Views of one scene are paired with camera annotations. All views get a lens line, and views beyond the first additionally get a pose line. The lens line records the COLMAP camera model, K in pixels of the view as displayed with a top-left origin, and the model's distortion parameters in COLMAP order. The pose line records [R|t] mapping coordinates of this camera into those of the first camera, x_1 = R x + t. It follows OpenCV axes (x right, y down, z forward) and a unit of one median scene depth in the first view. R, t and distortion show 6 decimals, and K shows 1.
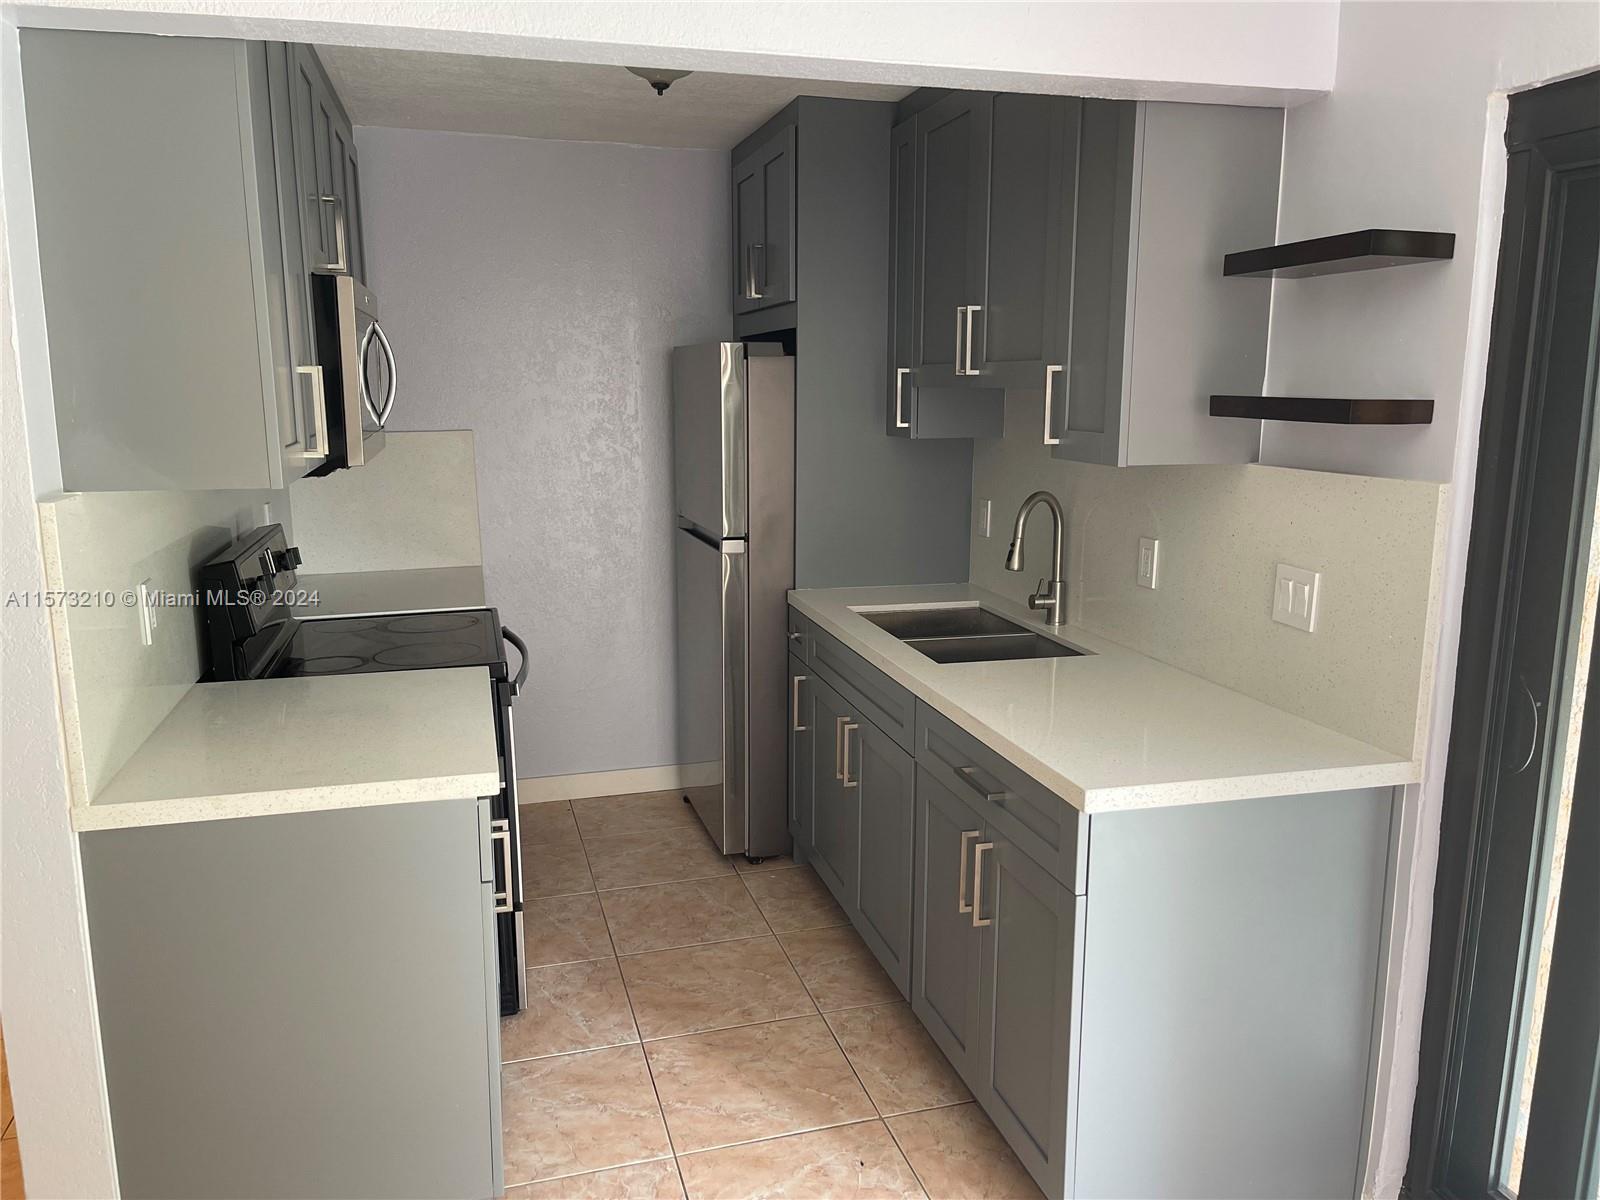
lens RADIAL K [[1208.7, 0, 795.4], [0, 1208.7, 603.7], [0, 0, 1]] dist [0.066672, -0.081523]
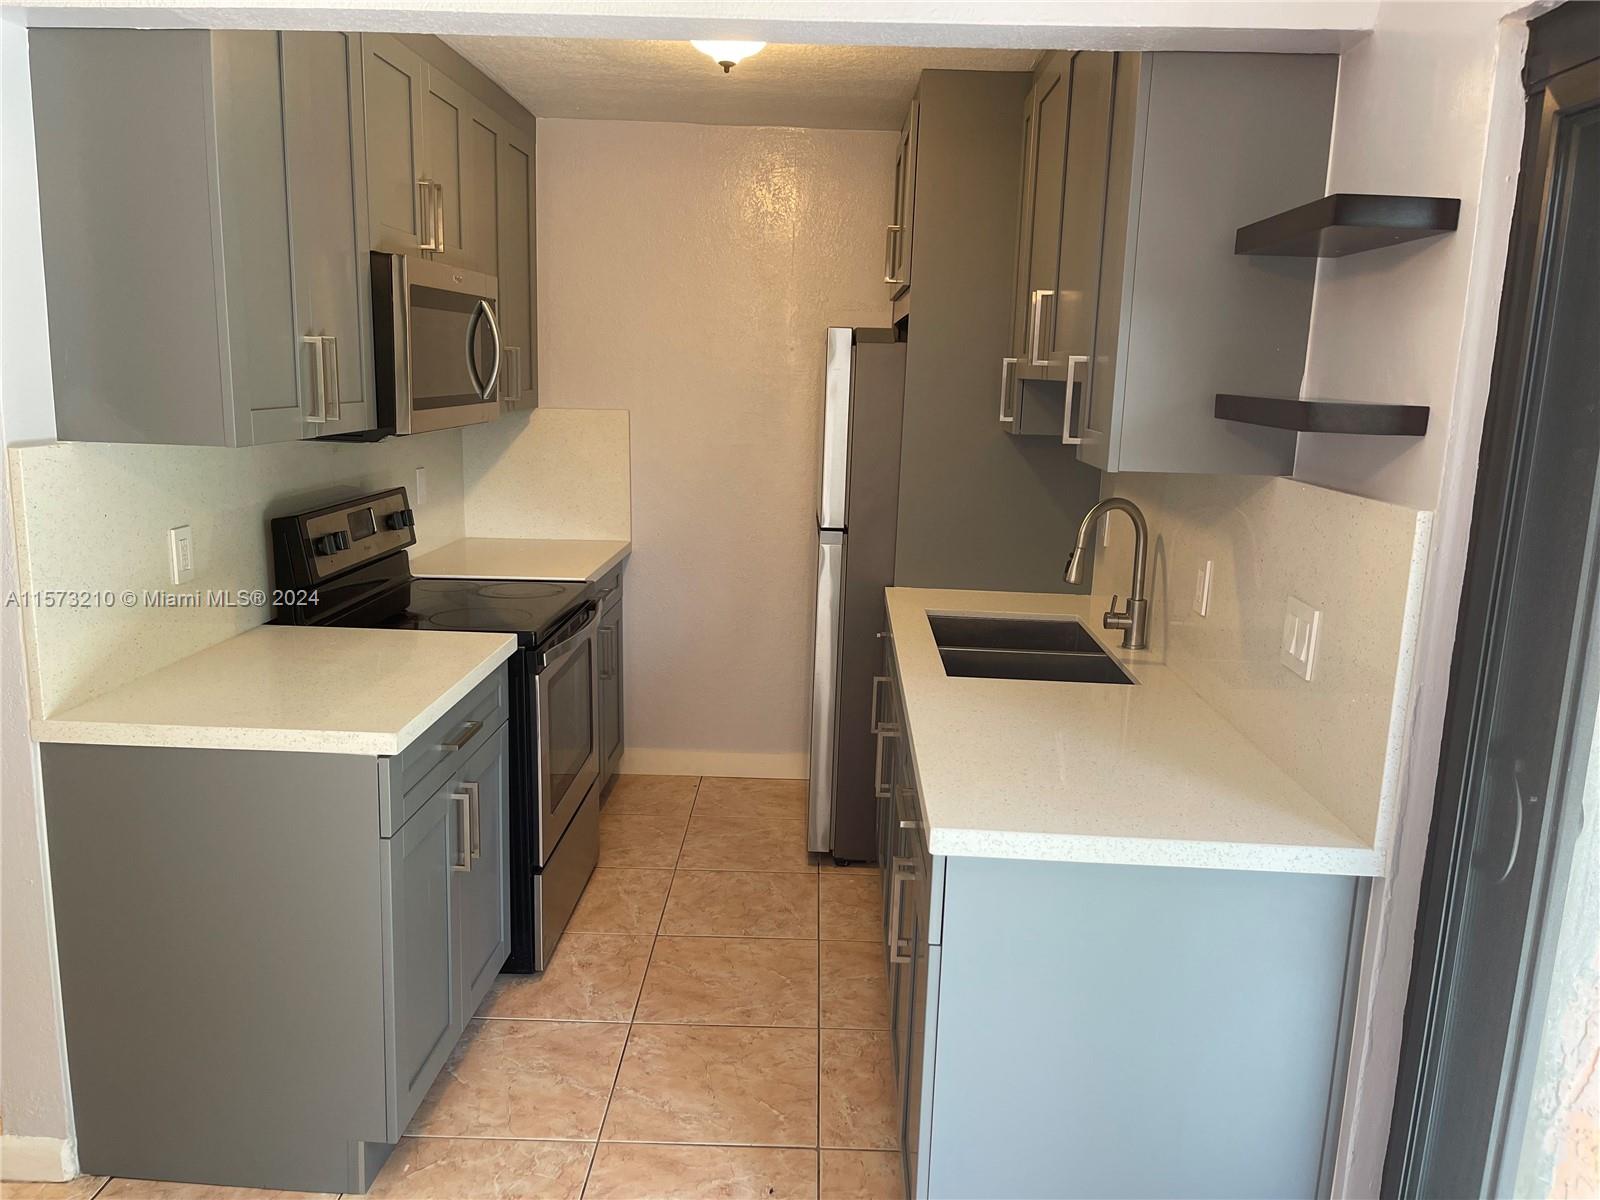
lens RADIAL K [[1208.7, 0, 805.4], [0, 1208.7, 600.1], [0, 0, 1]] dist [0.066672, -0.081523]
pose [[0.954566, 0.084100, -0.285887, 0.297825], [-0.083034, 0.996420, 0.015871, -0.014998], [0.286199, 0.008589, 0.958132, 0.090379]]
